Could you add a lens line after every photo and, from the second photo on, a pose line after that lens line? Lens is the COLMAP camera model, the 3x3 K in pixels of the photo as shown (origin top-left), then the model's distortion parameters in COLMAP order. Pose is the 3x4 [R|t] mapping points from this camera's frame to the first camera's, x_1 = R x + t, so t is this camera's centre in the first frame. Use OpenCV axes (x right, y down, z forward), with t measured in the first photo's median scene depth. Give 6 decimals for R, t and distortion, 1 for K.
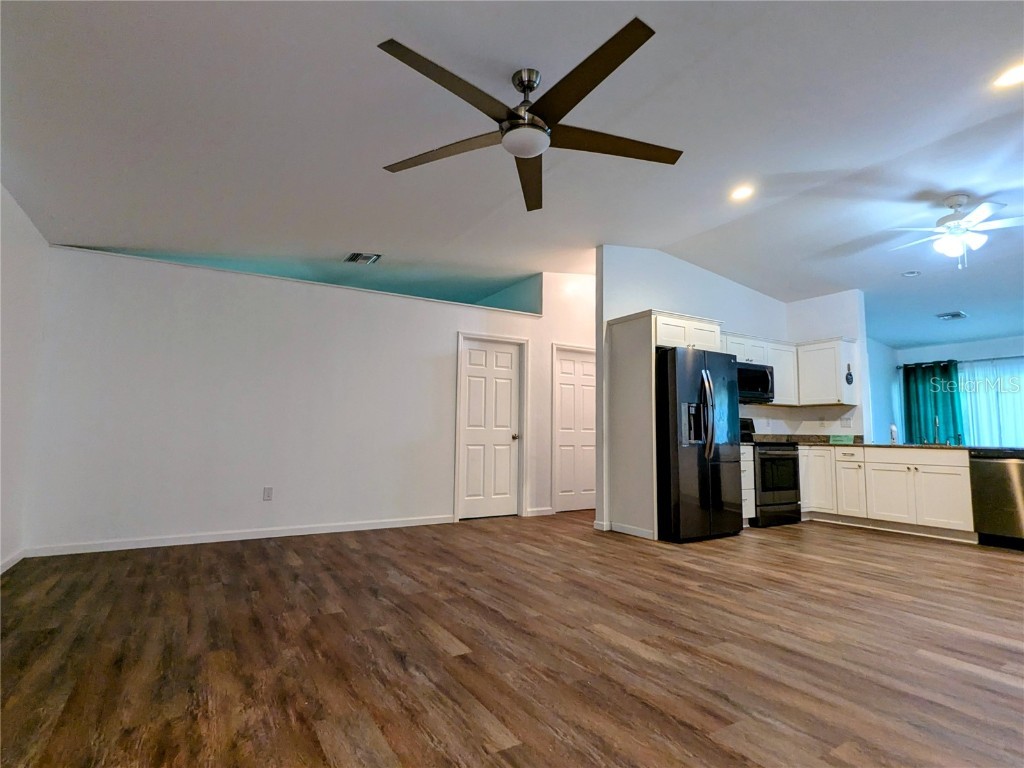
lens RADIAL K [[562.6, 0, 512.0], [0, 562.6, 384.0], [0, 0, 1]] dist [0.002676, 0.000624]
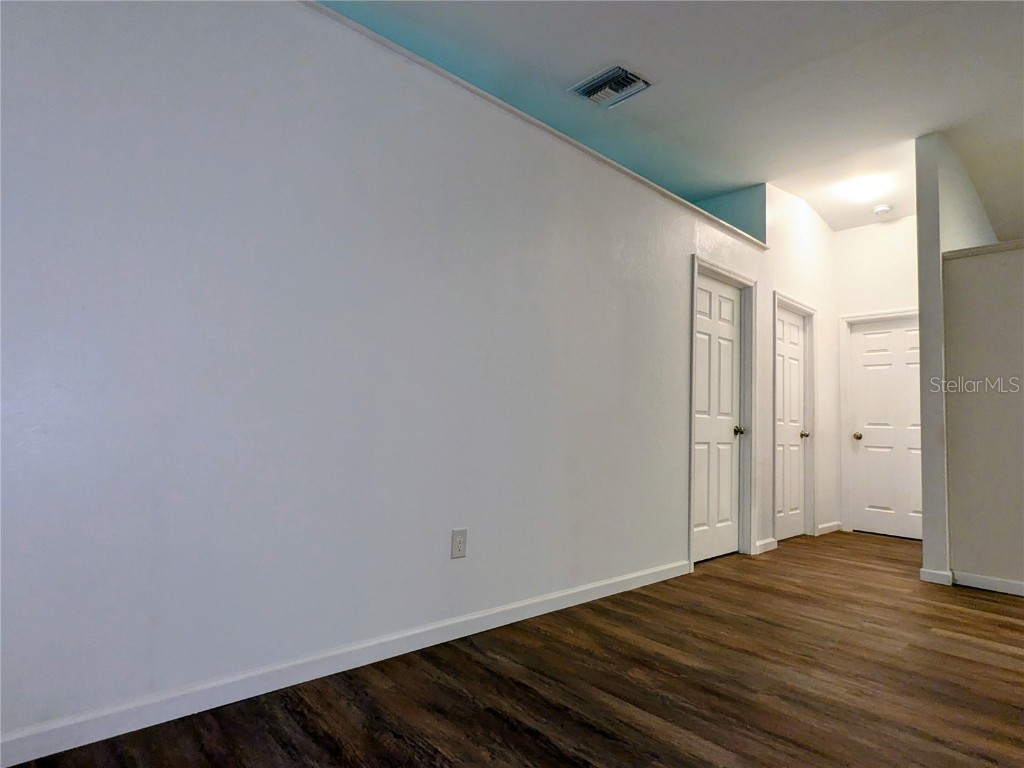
lens RADIAL K [[578.4, 0, 512.0], [0, 578.4, 384.0], [0, 0, 1]] dist [0.001596, 0.002332]
pose [[0.978236, 0.039579, 0.203688, -0.406100], [-0.044559, 0.998808, 0.019917, 0.041448], [-0.202656, -0.028559, 0.978833, 0.429666]]
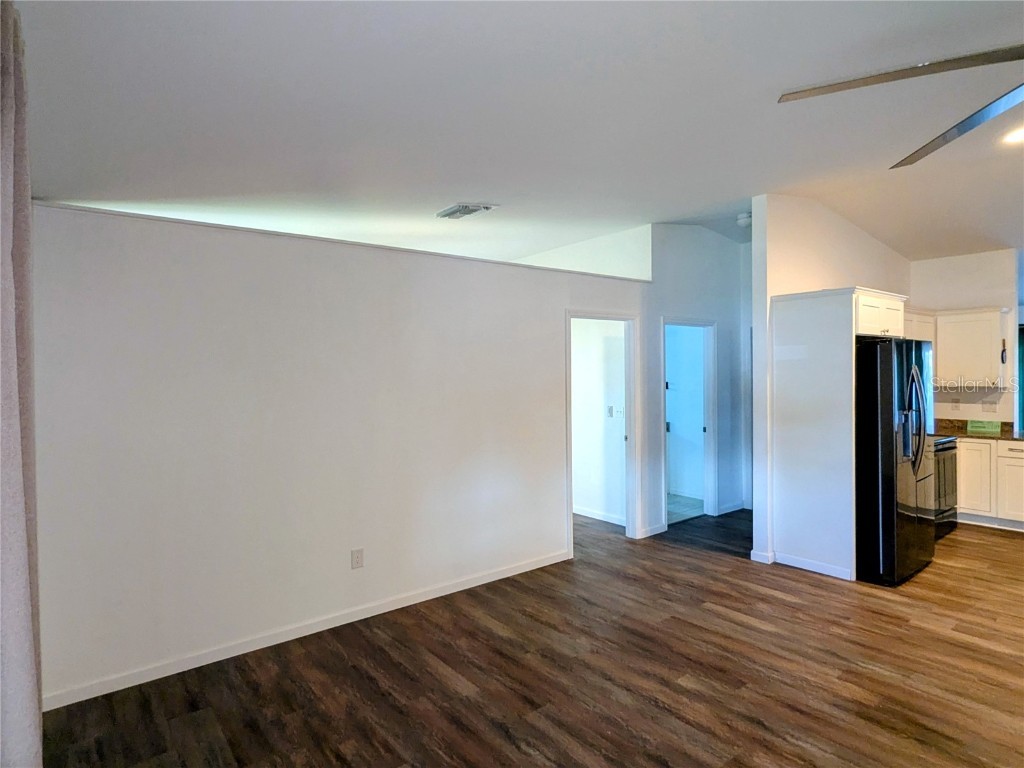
lens RADIAL K [[603.7, 0, 506.4], [0, 603.7, 386.4], [0, 0, 1]] dist [0.002471, 0.000665]
pose [[0.990870, -0.028542, 0.131764, -0.281019], [0.013311, 0.993270, 0.115057, -0.084698], [-0.134161, -0.112253, 0.984581, 0.211080]]
